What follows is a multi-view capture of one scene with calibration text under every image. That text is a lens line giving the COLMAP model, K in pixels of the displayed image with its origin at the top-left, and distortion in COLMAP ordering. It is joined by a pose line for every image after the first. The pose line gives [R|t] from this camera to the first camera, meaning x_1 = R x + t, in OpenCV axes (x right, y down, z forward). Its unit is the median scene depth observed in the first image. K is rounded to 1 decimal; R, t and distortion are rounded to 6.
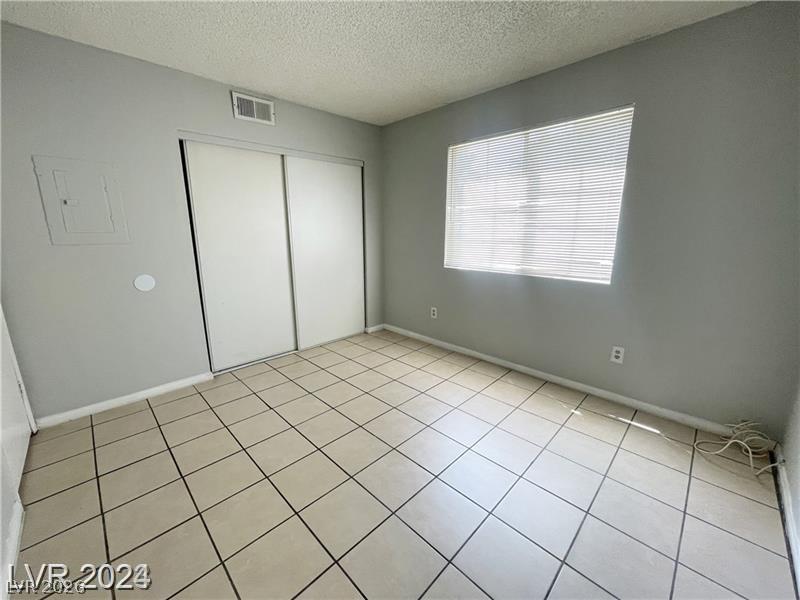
lens RADIAL K [[322.5, 0, 395.5], [0, 322.5, 300.7], [0, 0, 1]] dist [-0.001042, -0.000185]
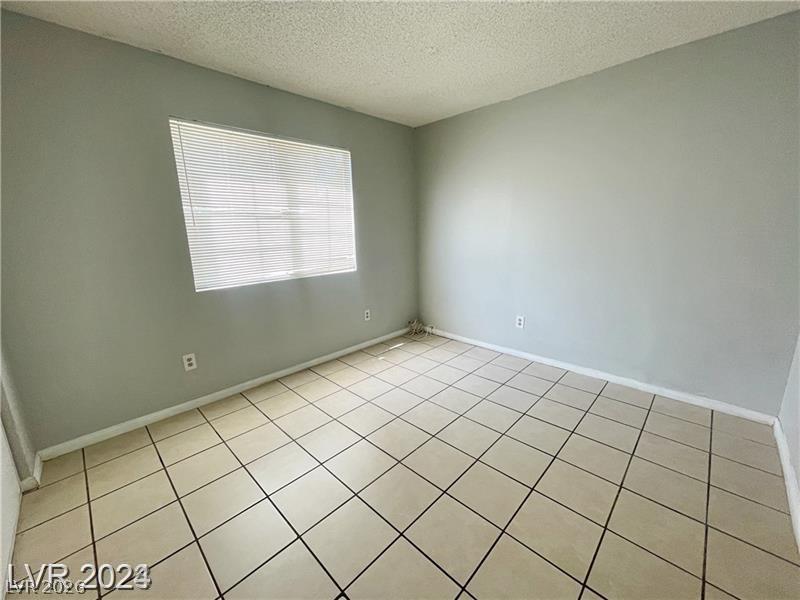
lens RADIAL K [[324.1, 0, 400.0], [0, 324.1, 305.2], [0, 0, 1]] dist [0.000476, -0.000056]
pose [[-0.019625, -0.220344, 0.975225, -0.697451], [0.247732, 0.943924, 0.218258, -0.151723], [-0.968630, 0.245878, 0.036061, 0.690000]]
